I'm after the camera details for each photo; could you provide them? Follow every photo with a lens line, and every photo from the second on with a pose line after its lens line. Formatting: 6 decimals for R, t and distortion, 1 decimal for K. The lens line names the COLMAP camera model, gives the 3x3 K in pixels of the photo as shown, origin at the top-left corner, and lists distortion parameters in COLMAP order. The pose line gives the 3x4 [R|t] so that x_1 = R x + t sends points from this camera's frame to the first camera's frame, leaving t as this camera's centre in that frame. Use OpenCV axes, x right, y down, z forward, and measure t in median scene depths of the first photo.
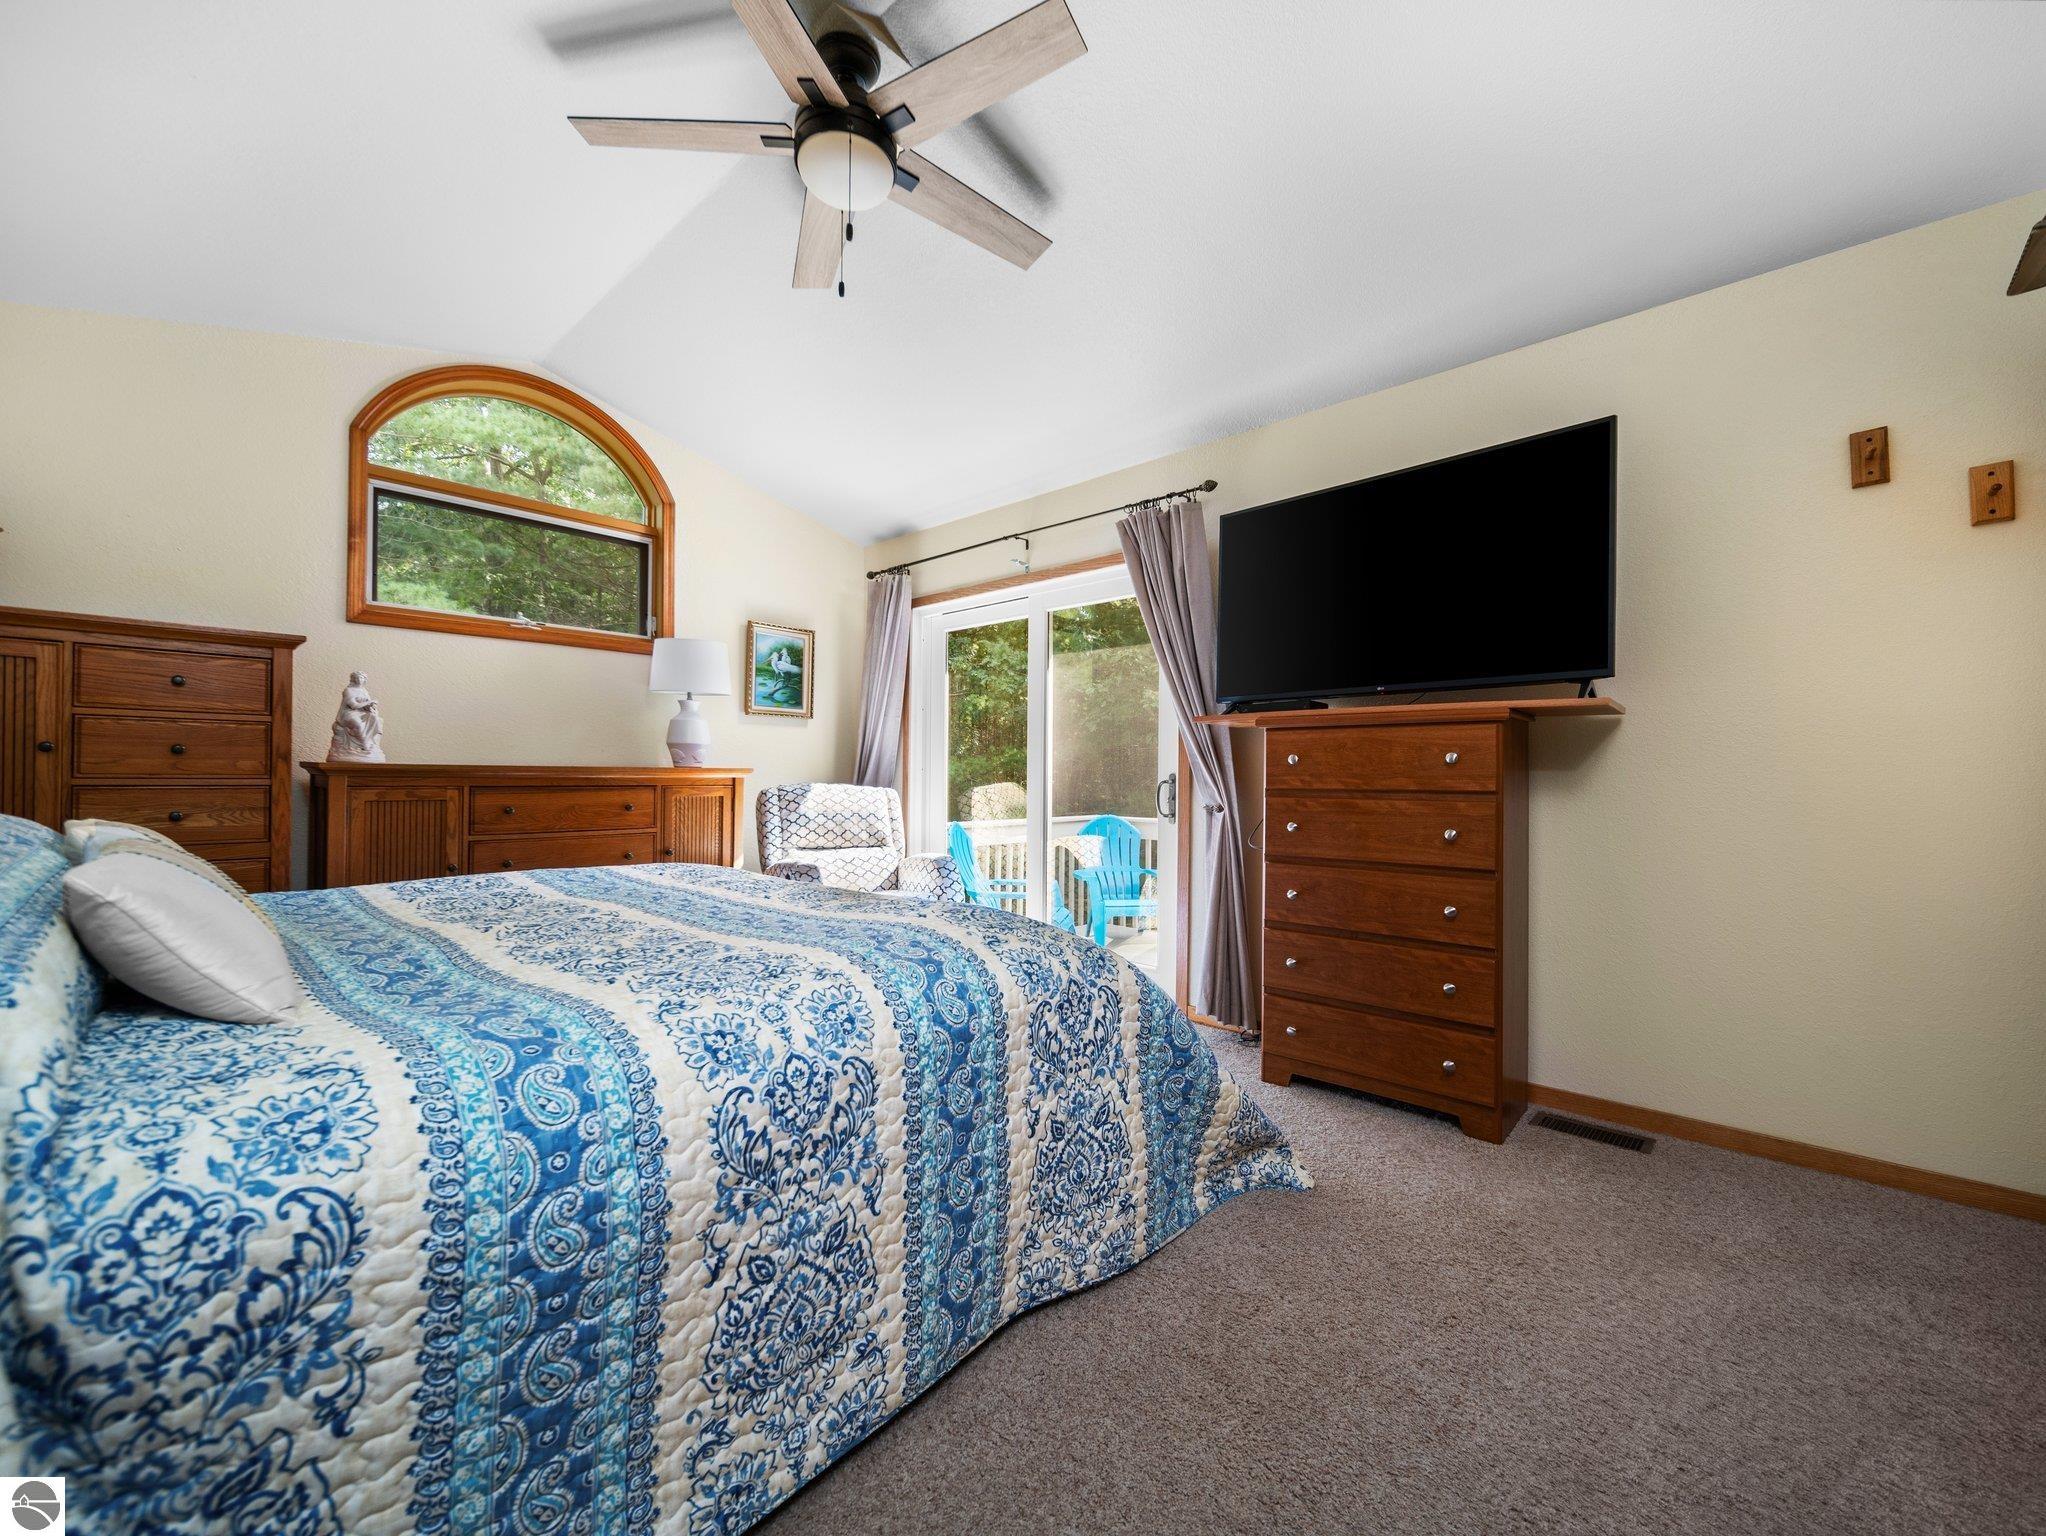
lens RADIAL K [[807.6, 0, 1021.9], [0, 807.6, 774.7], [0, 0, 1]] dist [-0.000505, -0.001437]
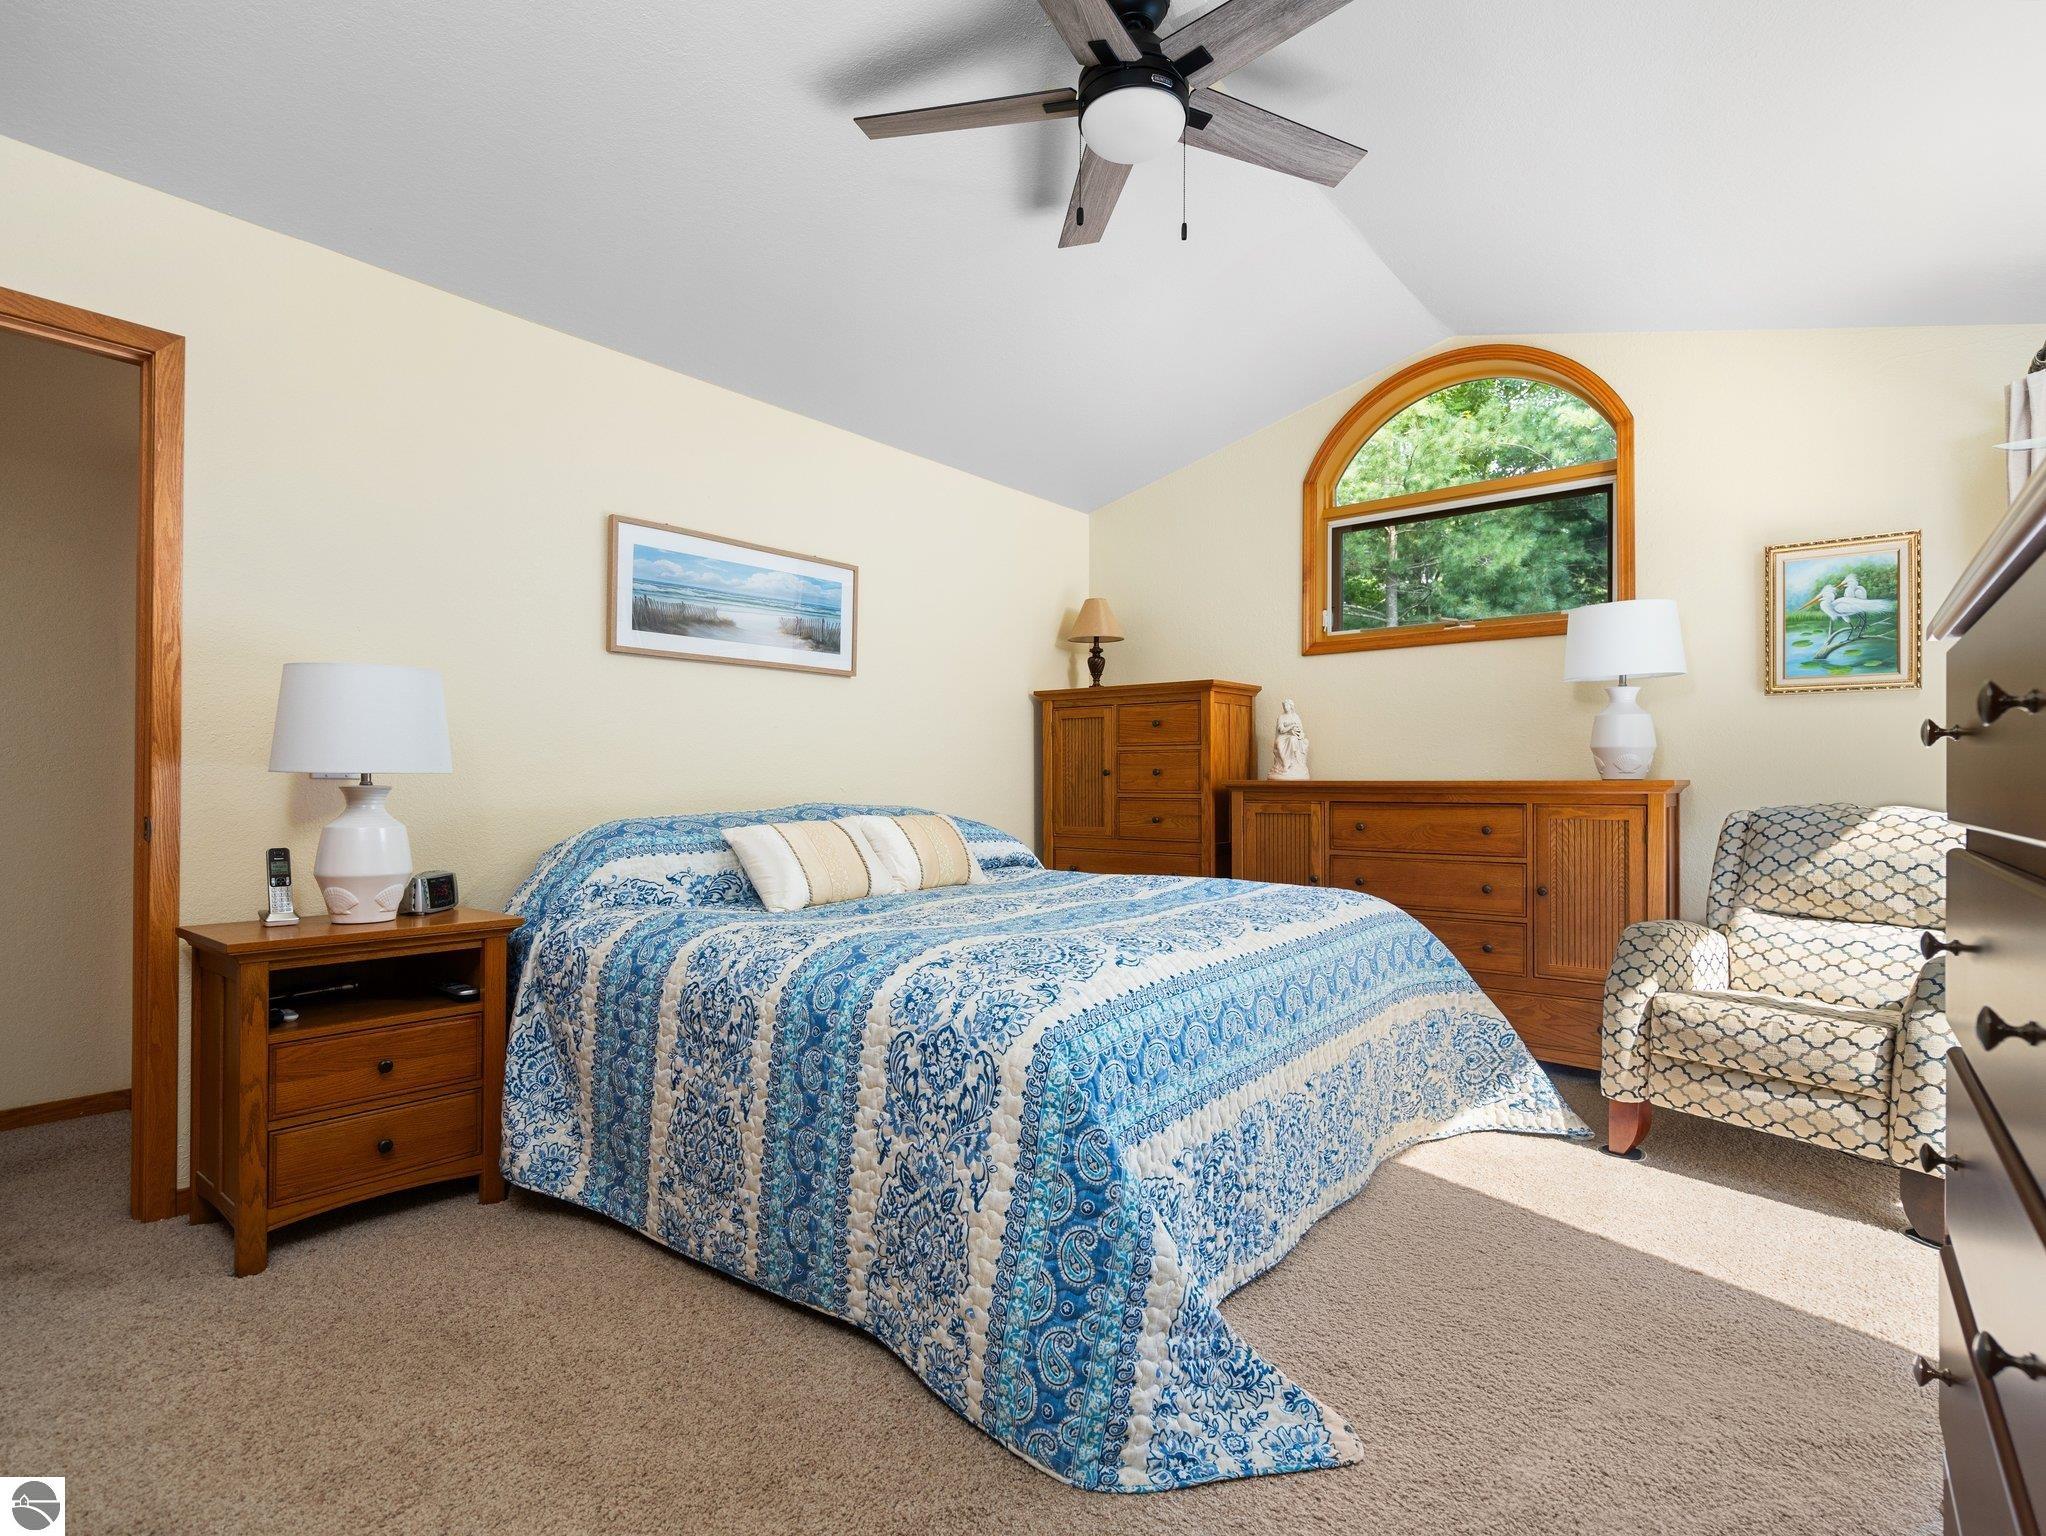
lens RADIAL K [[1033.1, 0, 1026.4], [0, 1033.1, 781.8], [0, 0, 1]] dist [-0.006528, -0.000372]
pose [[0.079686, -0.010688, -0.996763, 0.693229], [-0.001870, 0.999939, -0.010871, 0.005289], [0.996818, 0.002731, 0.079661, 0.596888]]
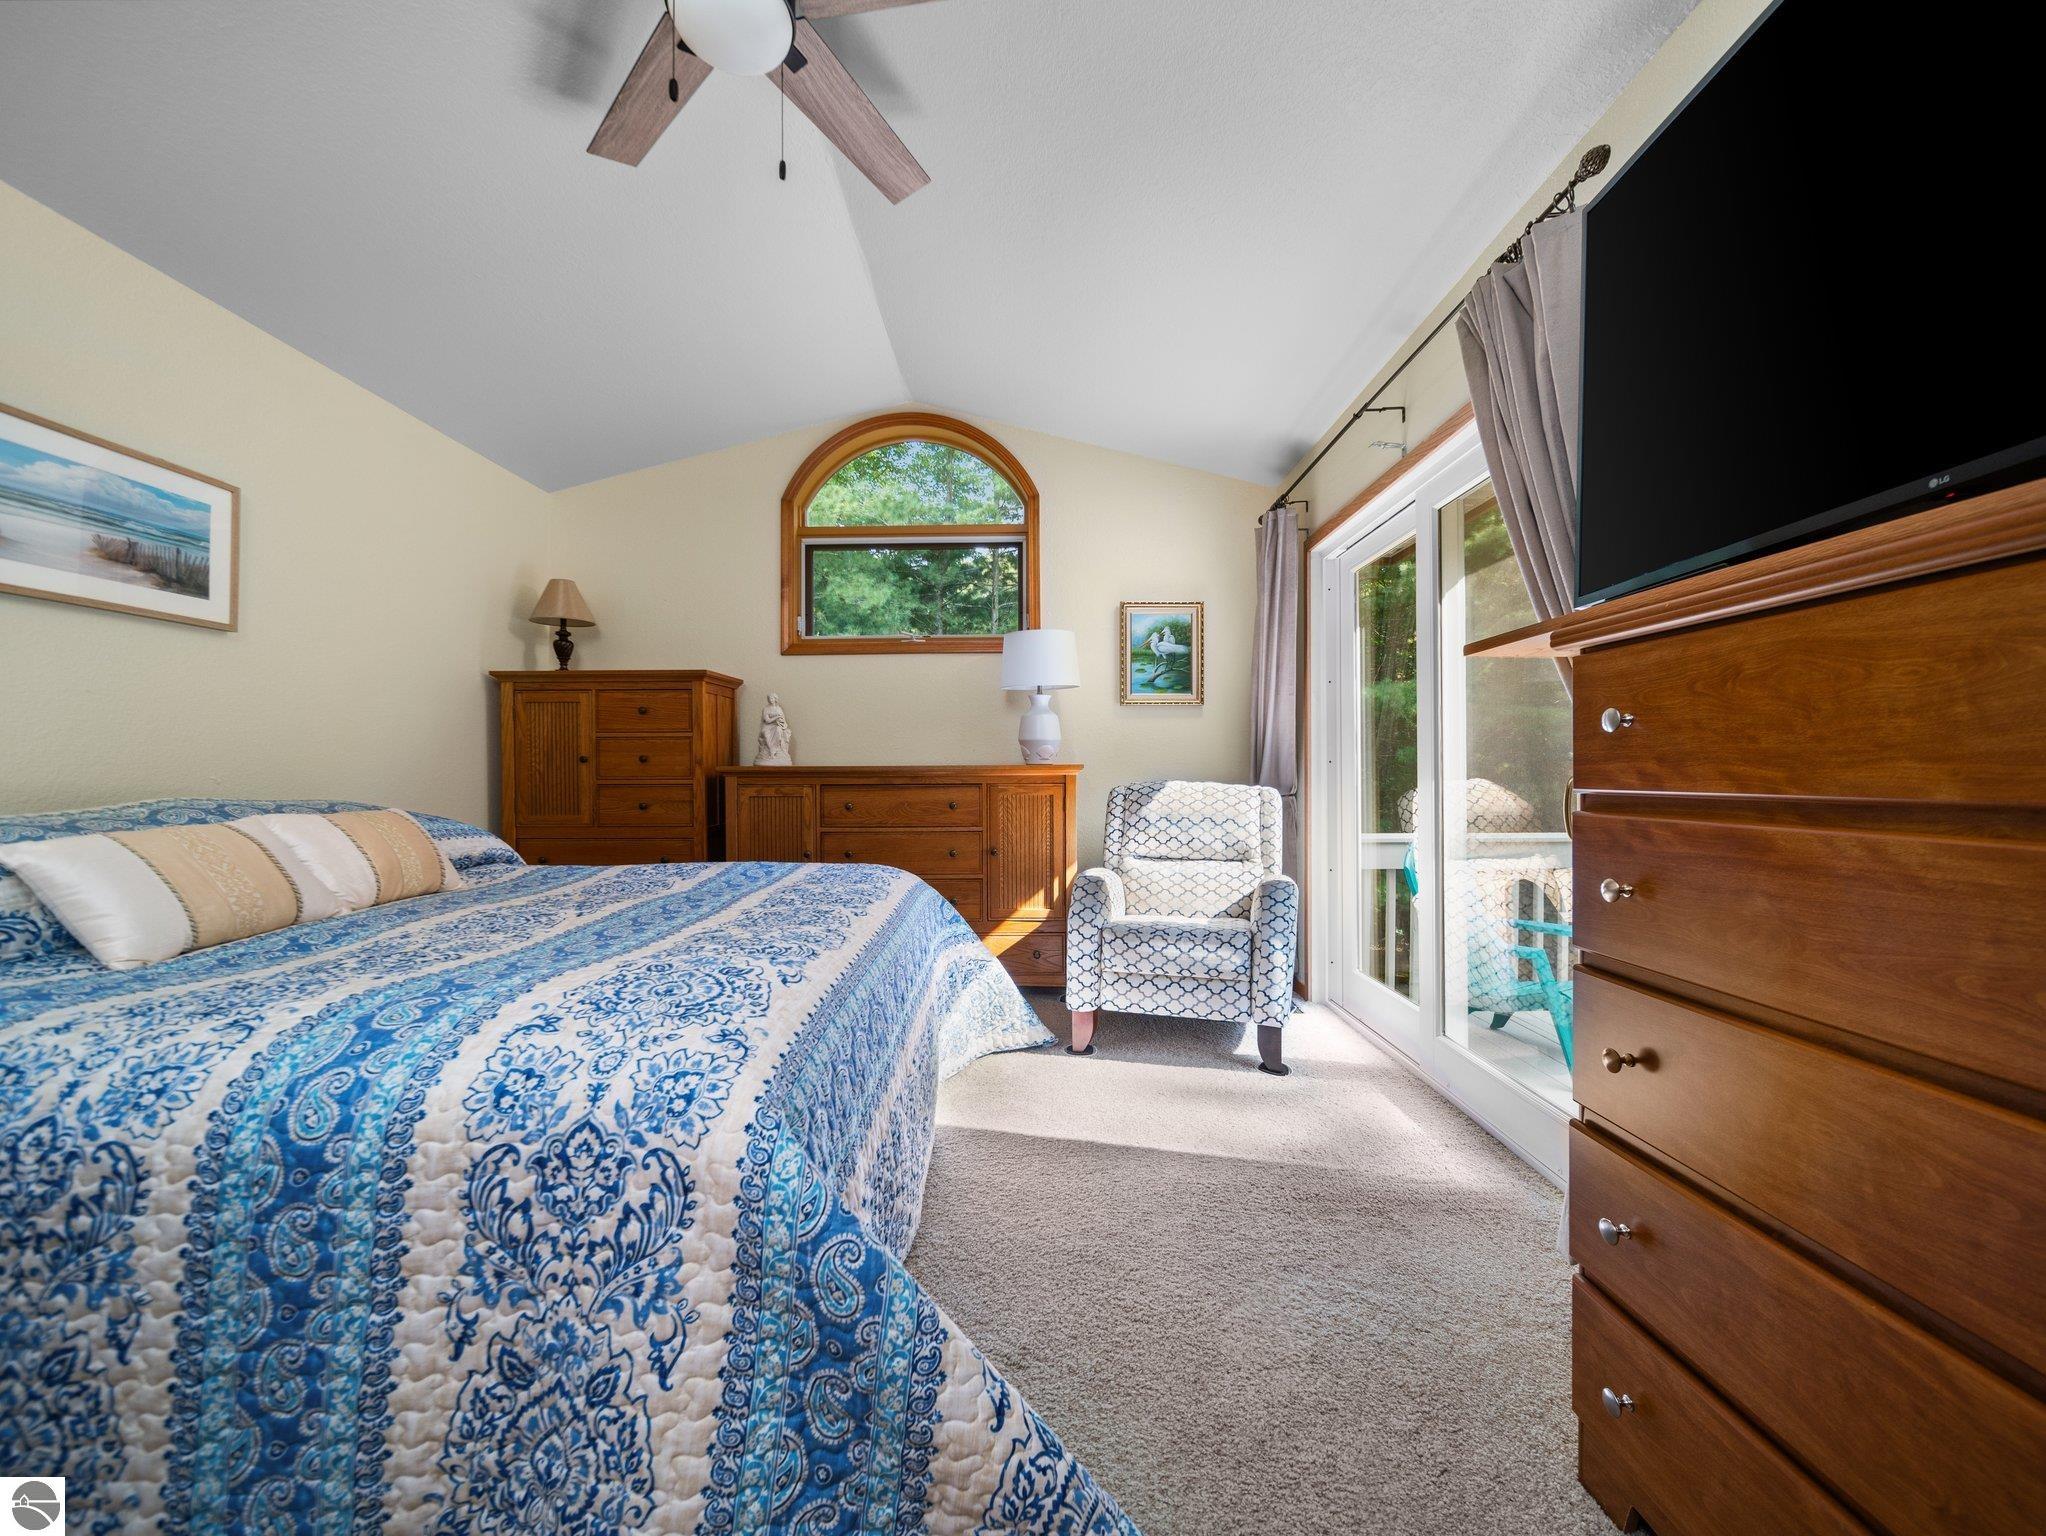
lens RADIAL K [[807.6, 0, 1021.9], [0, 807.6, 774.7], [0, 0, 1]] dist [-0.000505, -0.001437]
pose [[0.676051, -0.008079, -0.736810, 0.421480], [0.011042, 0.999939, -0.000833, 0.005050], [0.736772, -0.007573, 0.676099, 0.504302]]
